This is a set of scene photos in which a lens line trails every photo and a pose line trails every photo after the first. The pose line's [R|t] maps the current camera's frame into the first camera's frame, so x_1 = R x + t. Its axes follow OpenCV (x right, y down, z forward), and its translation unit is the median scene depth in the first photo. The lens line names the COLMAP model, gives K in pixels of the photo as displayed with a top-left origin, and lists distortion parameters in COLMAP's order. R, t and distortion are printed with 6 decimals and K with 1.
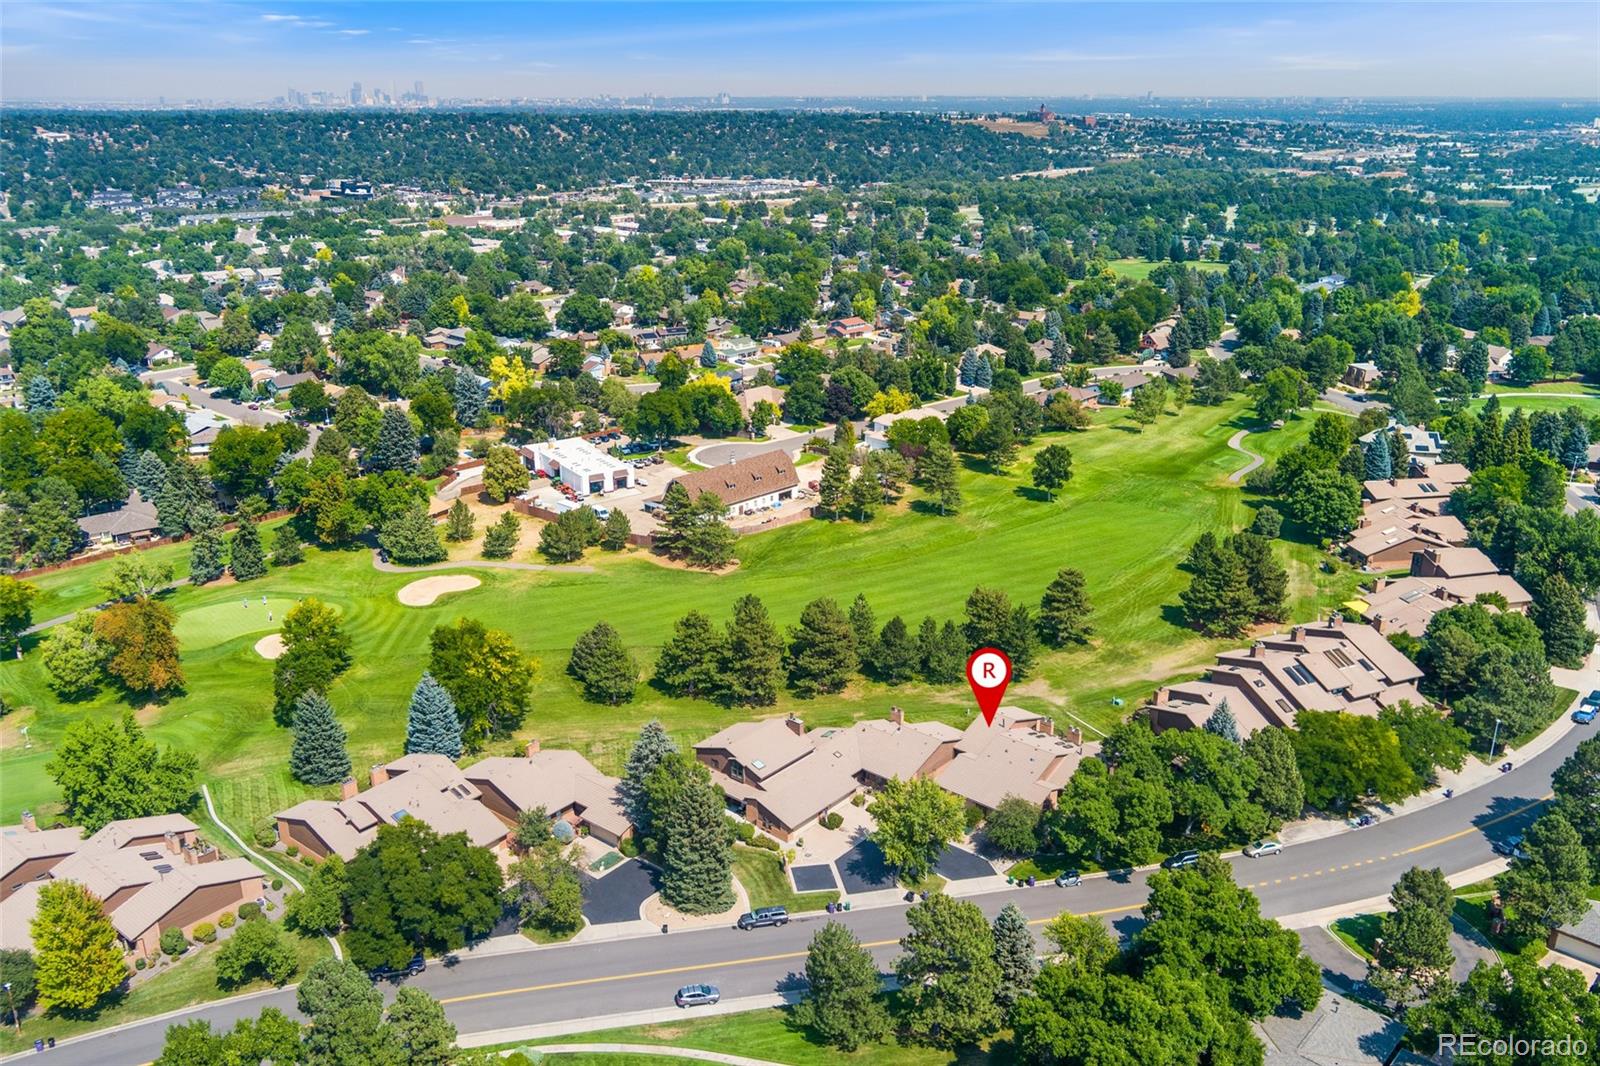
lens RADIAL K [[1250.5, 0, 800.0], [0, 1250.5, 533.0], [0, 0, 1]] dist [-0.013160, -0.006638]
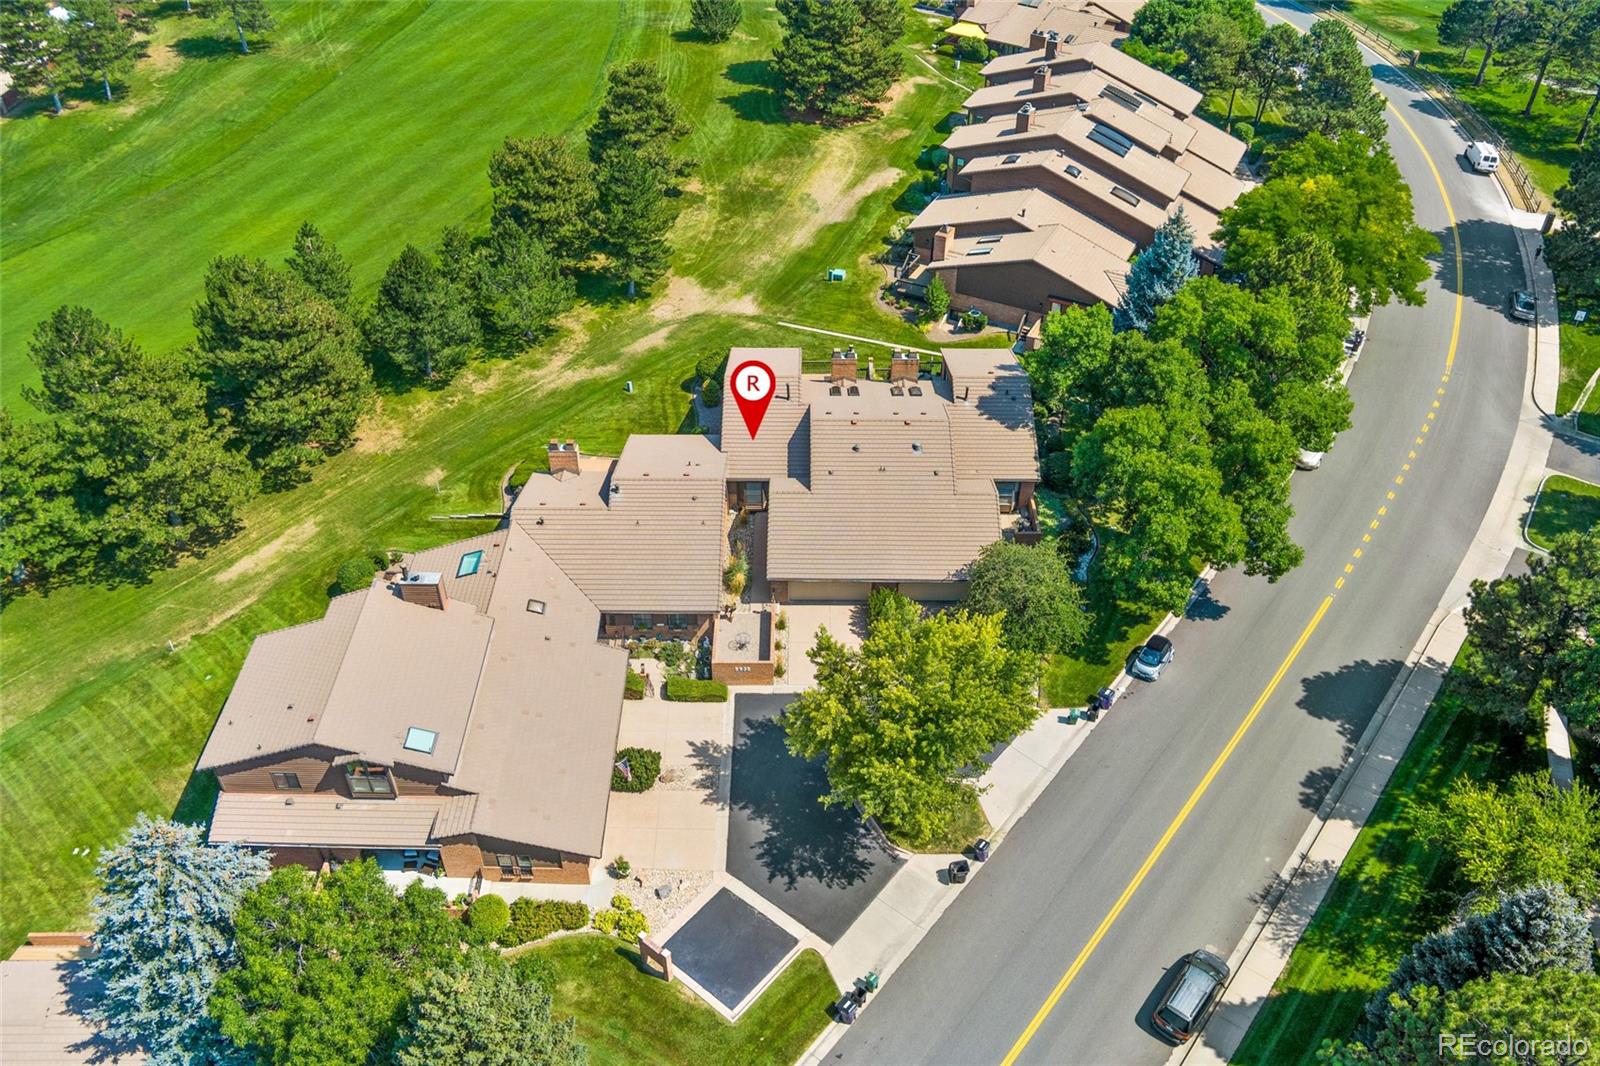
lens RADIAL K [[1250.5, 0, 800.0], [0, 1250.5, 533.0], [0, 0, 1]] dist [-0.013160, -0.006638]
pose [[0.767869, -0.414156, 0.488724, -0.090749], [0.217223, 0.886045, 0.409560, 0.002060], [-0.602653, -0.208326, 0.770331, 0.580176]]
